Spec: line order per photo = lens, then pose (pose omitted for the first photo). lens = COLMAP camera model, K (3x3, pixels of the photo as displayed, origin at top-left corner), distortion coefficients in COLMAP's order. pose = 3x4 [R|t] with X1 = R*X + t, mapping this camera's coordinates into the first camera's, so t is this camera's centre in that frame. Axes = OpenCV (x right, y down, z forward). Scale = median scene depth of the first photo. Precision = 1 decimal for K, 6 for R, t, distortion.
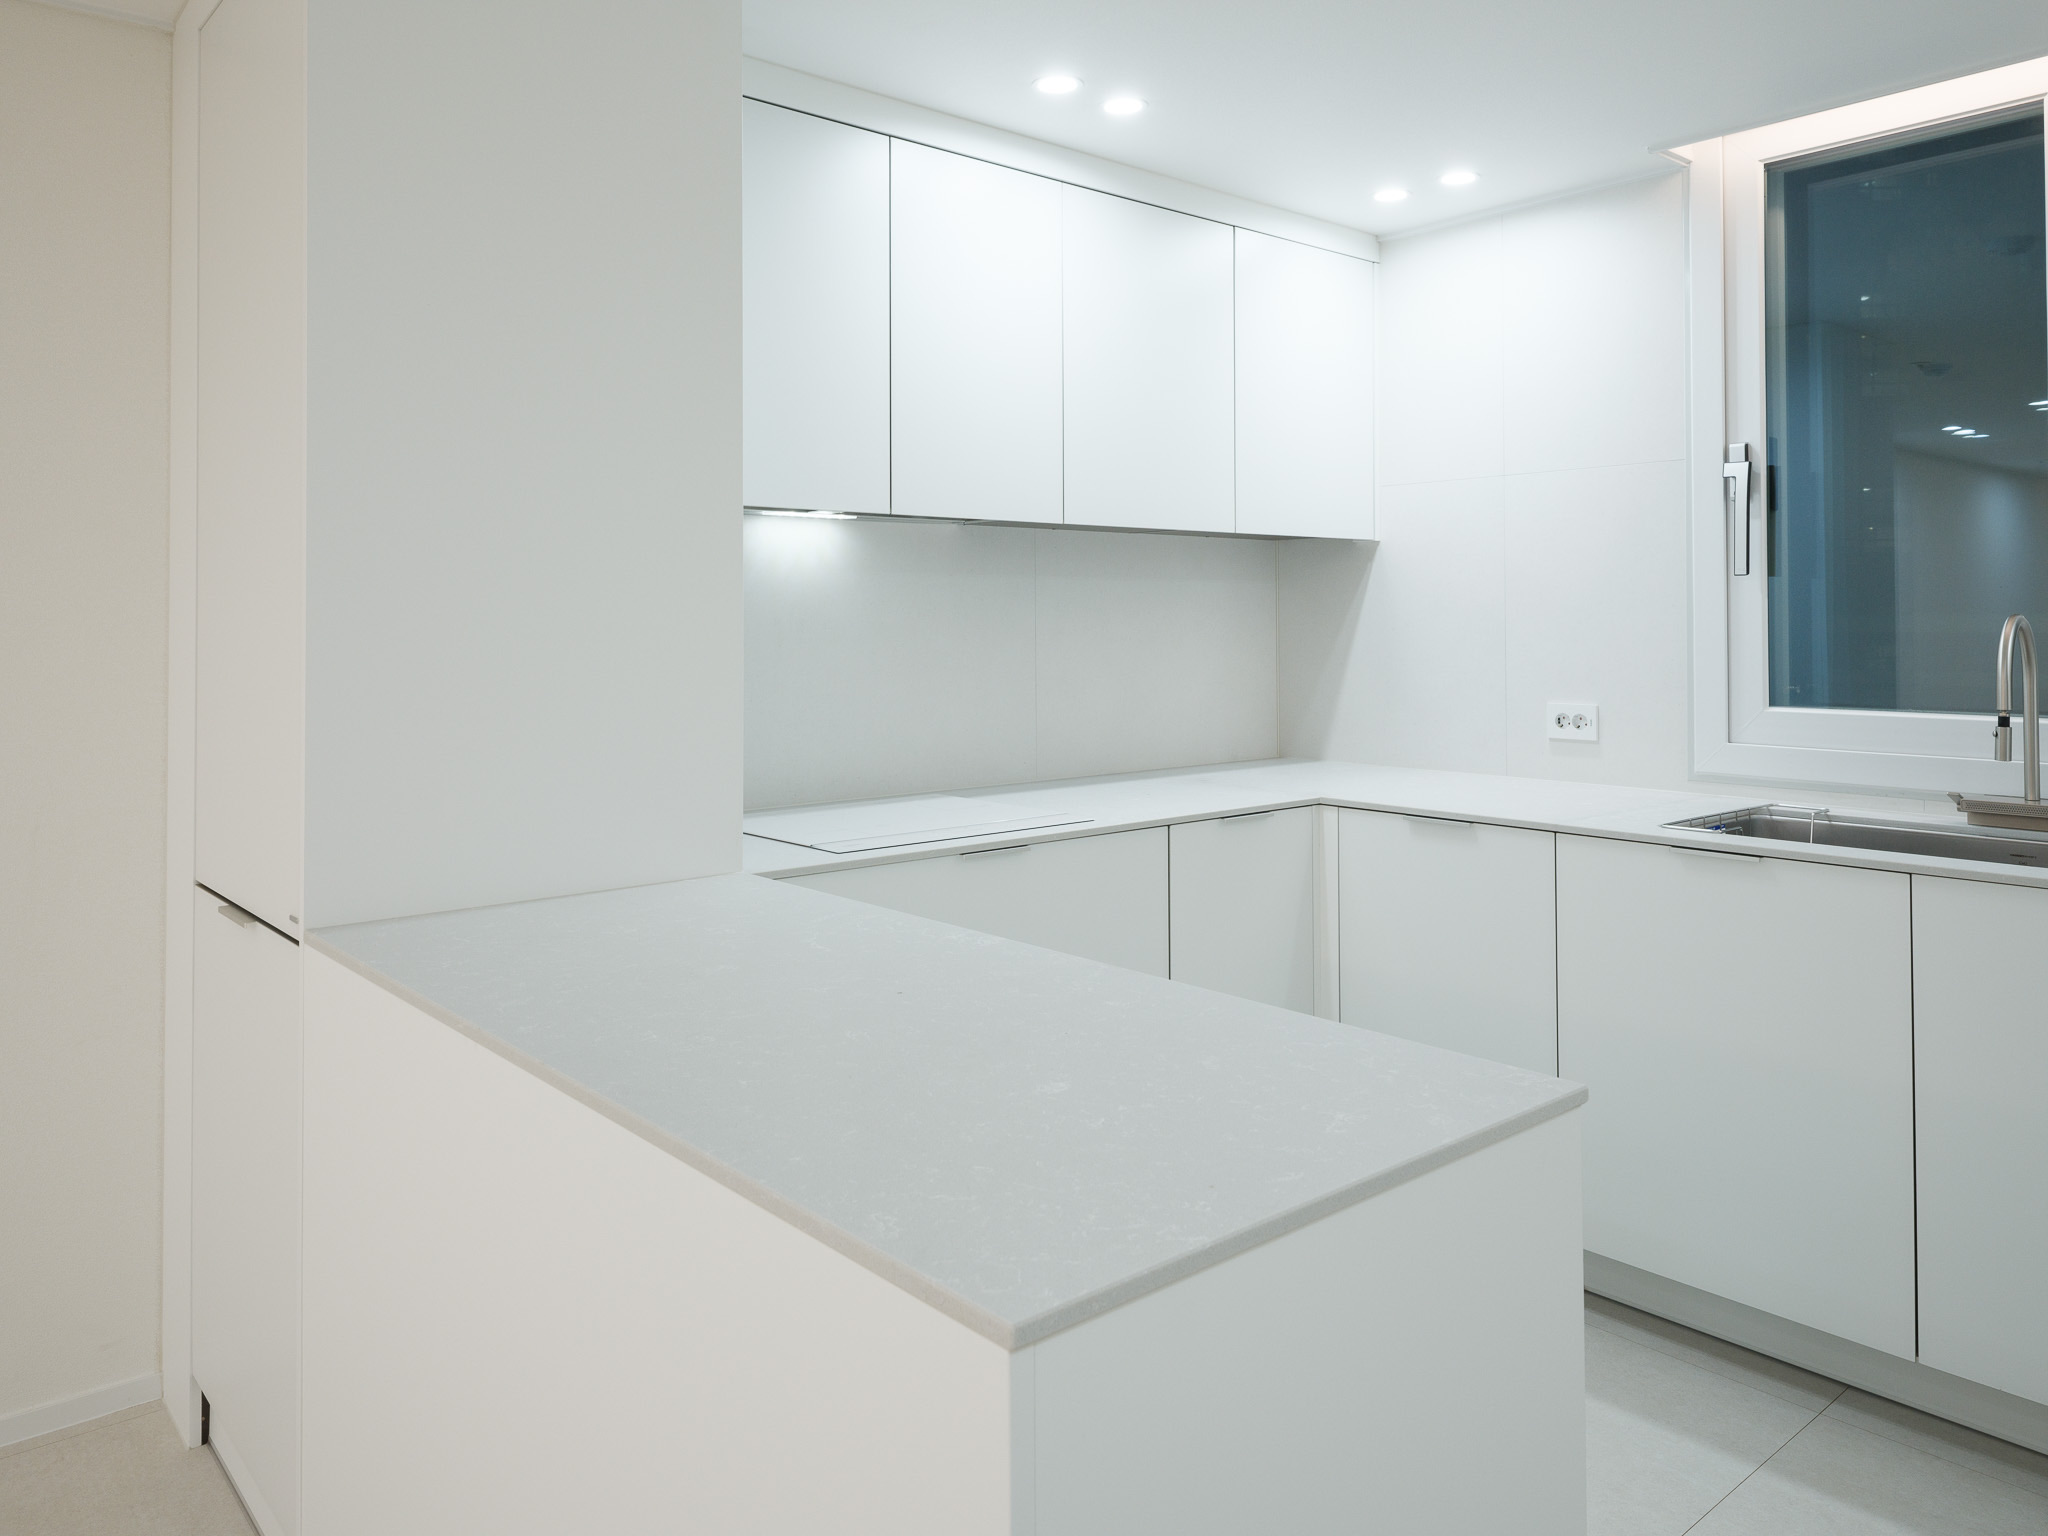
lens RADIAL K [[1455.3, 0, 1019.4], [0, 1455.3, 611.5], [0, 0, 1]] dist [0.000769, -0.003885]
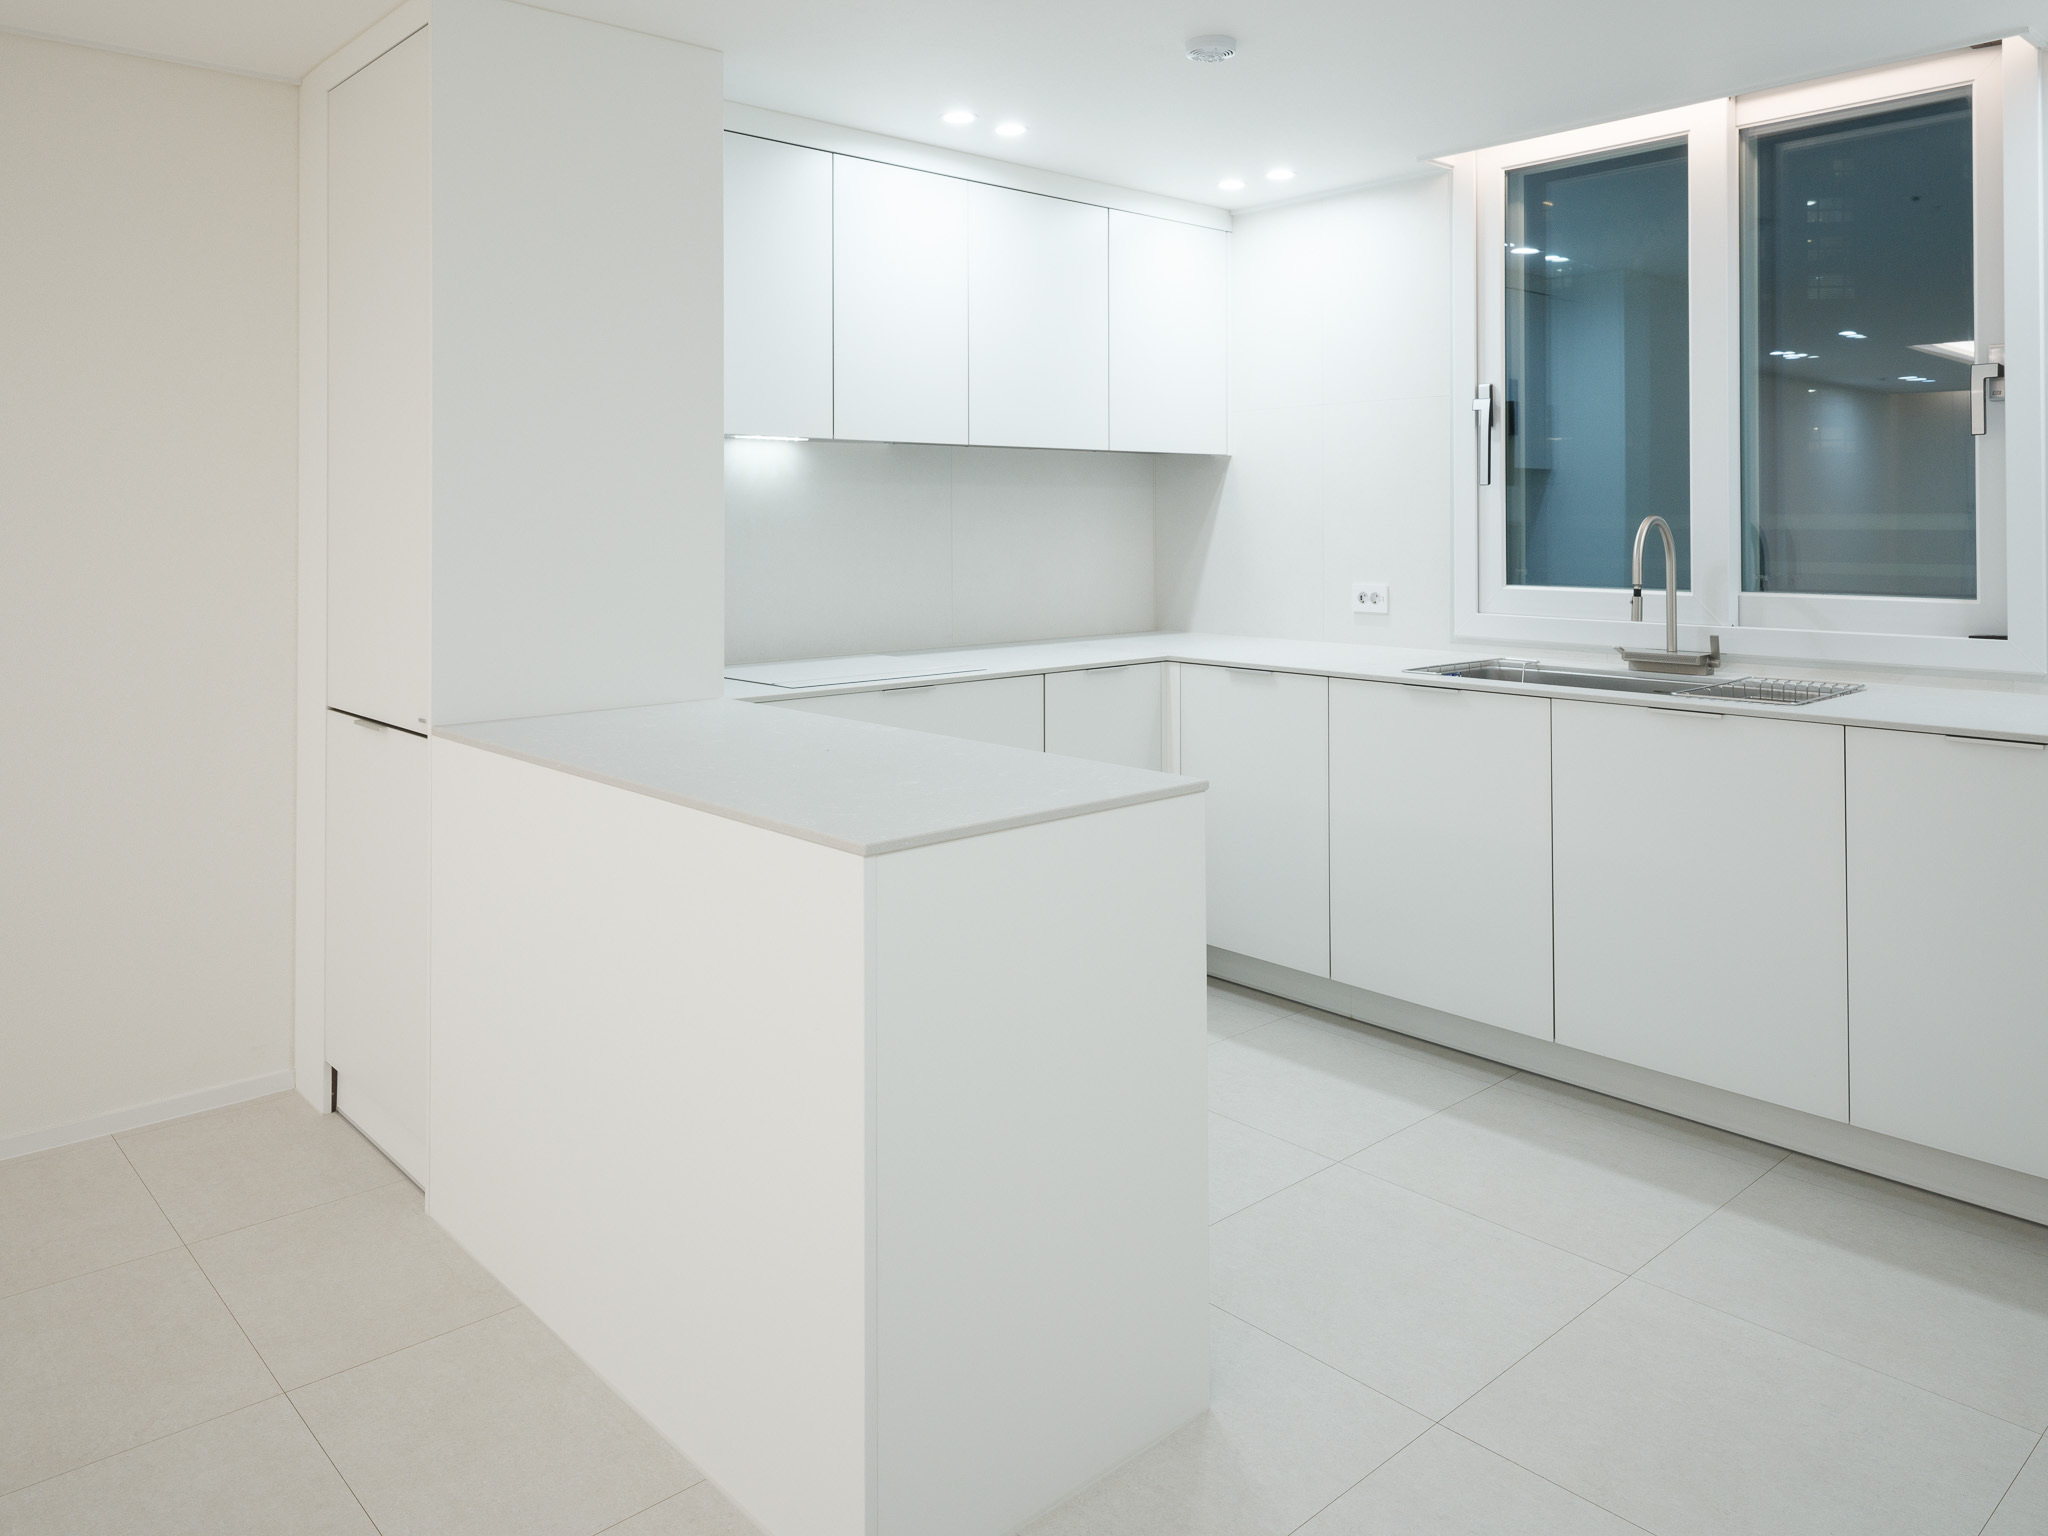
lens RADIAL K [[1463.5, 0, 1024.2], [0, 1463.5, 517.3], [0, 0, 1]] dist [0.005309, 0.001945]
pose [[0.999639, 0.000758, 0.026866, 0.047055], [-0.000905, 0.999985, 0.005464, -0.002965], [-0.026862, -0.005486, 0.999624, -0.322214]]
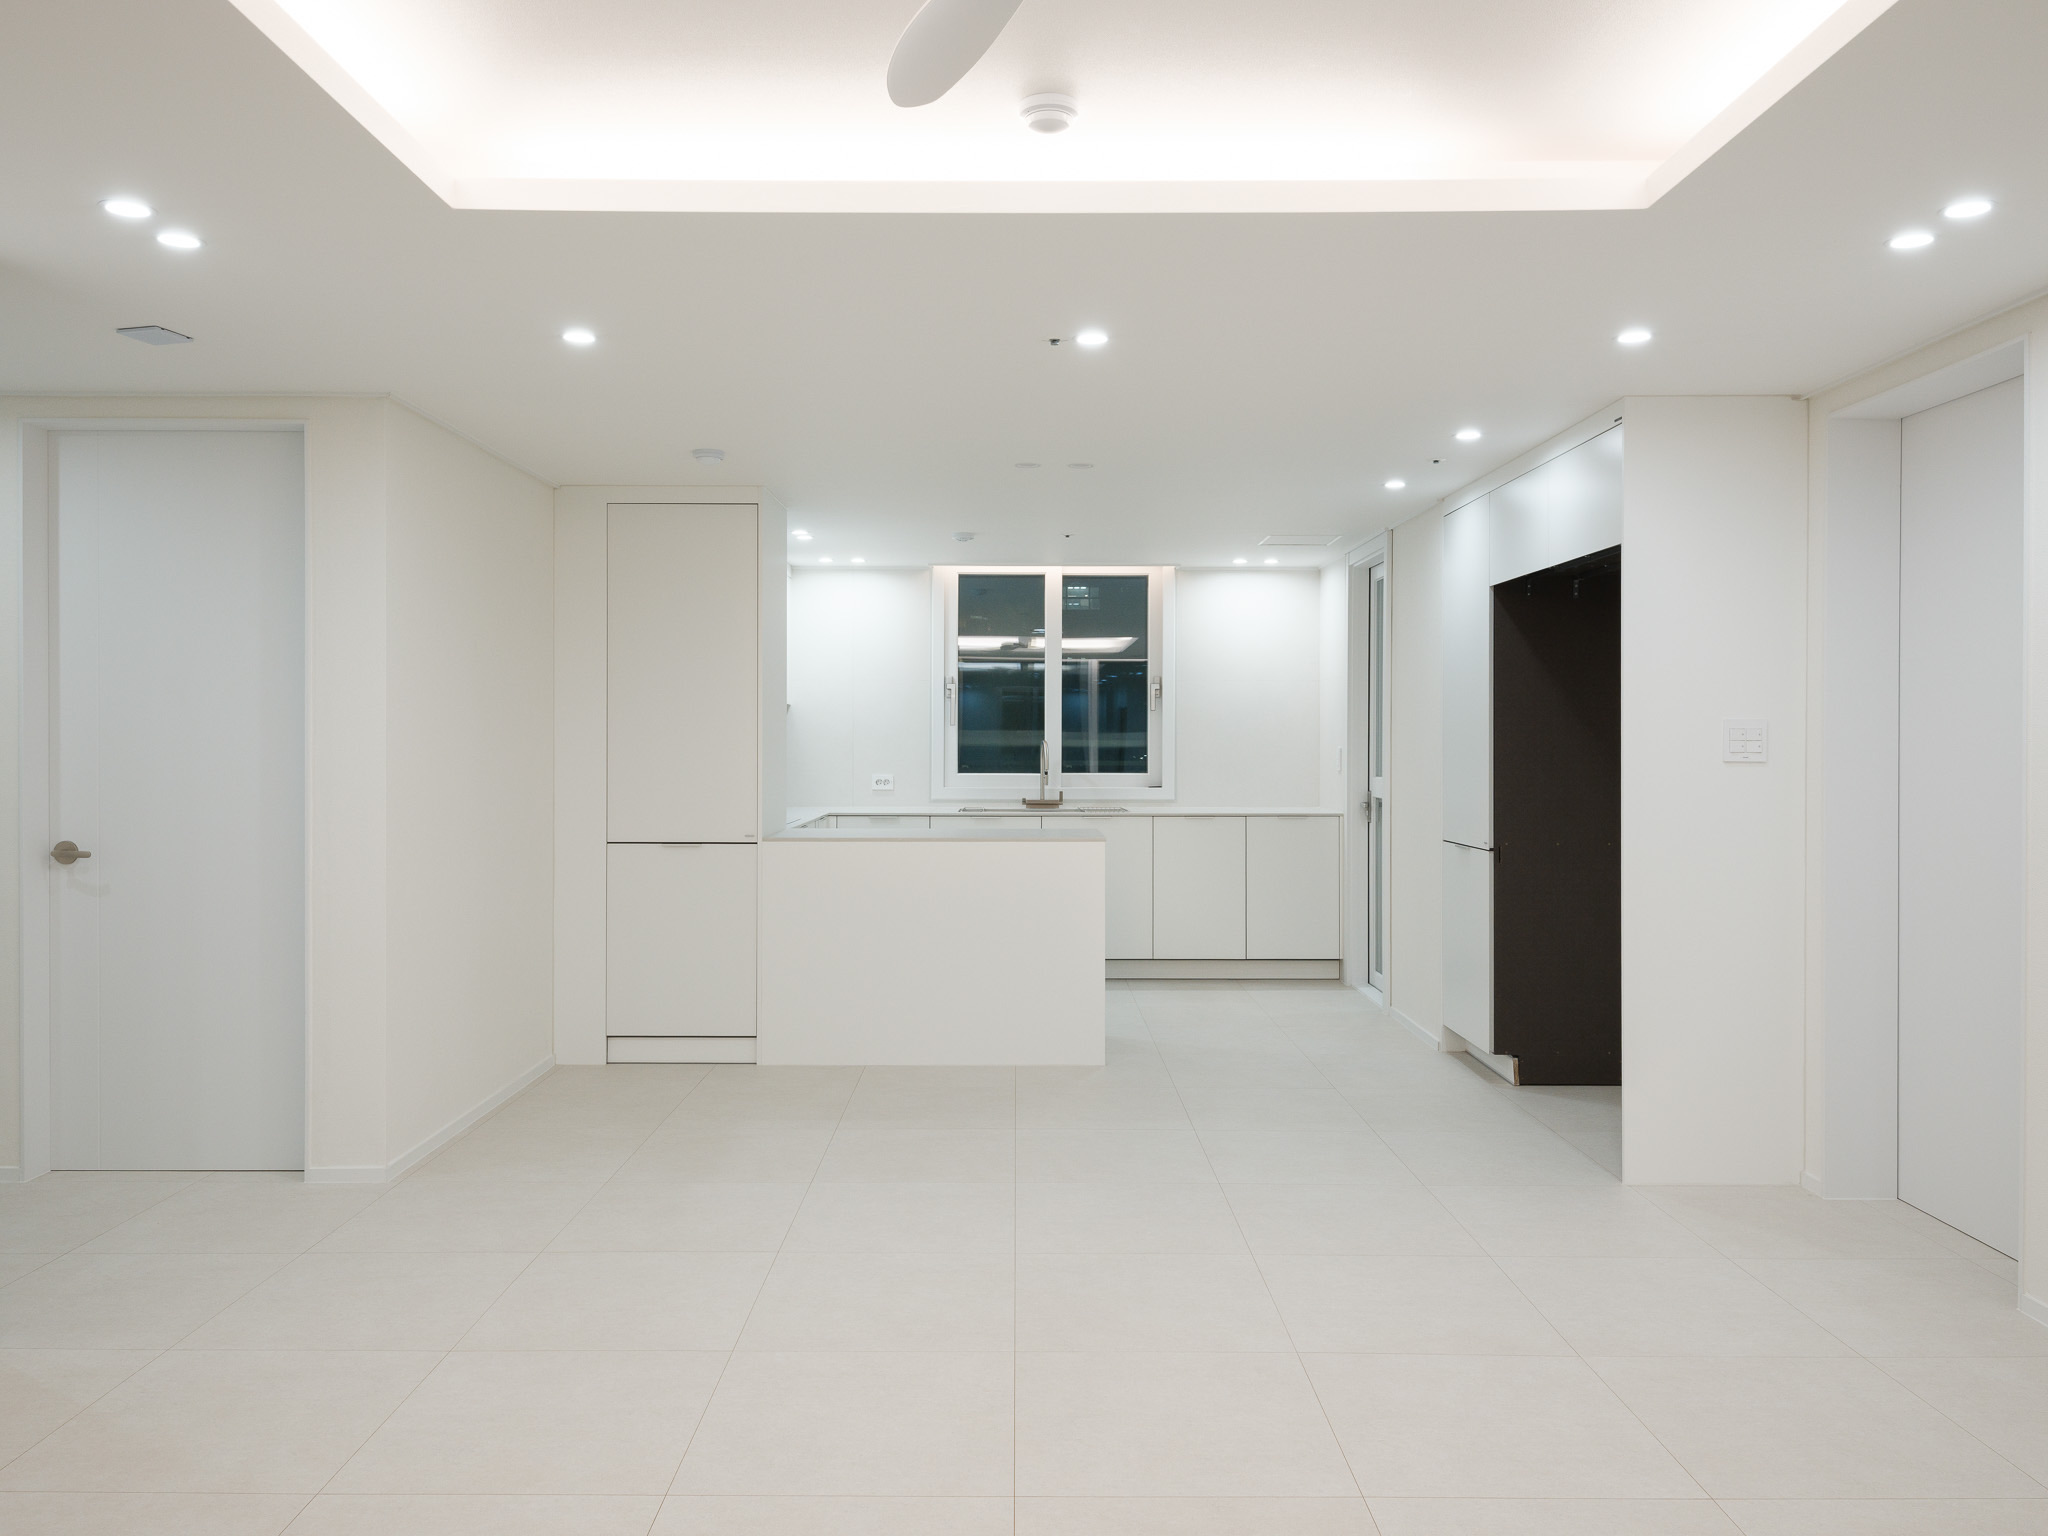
lens RADIAL K [[1445.6, 0, 1024.0], [0, 1445.6, 768.0], [0, 0, 1]] dist [0.002797, -0.000226]
pose [[0.649816, -0.010753, 0.760016, -1.546298], [-0.009772, 0.999699, 0.022499, -0.007810], [-0.760029, -0.022047, 0.649515, -0.908178]]
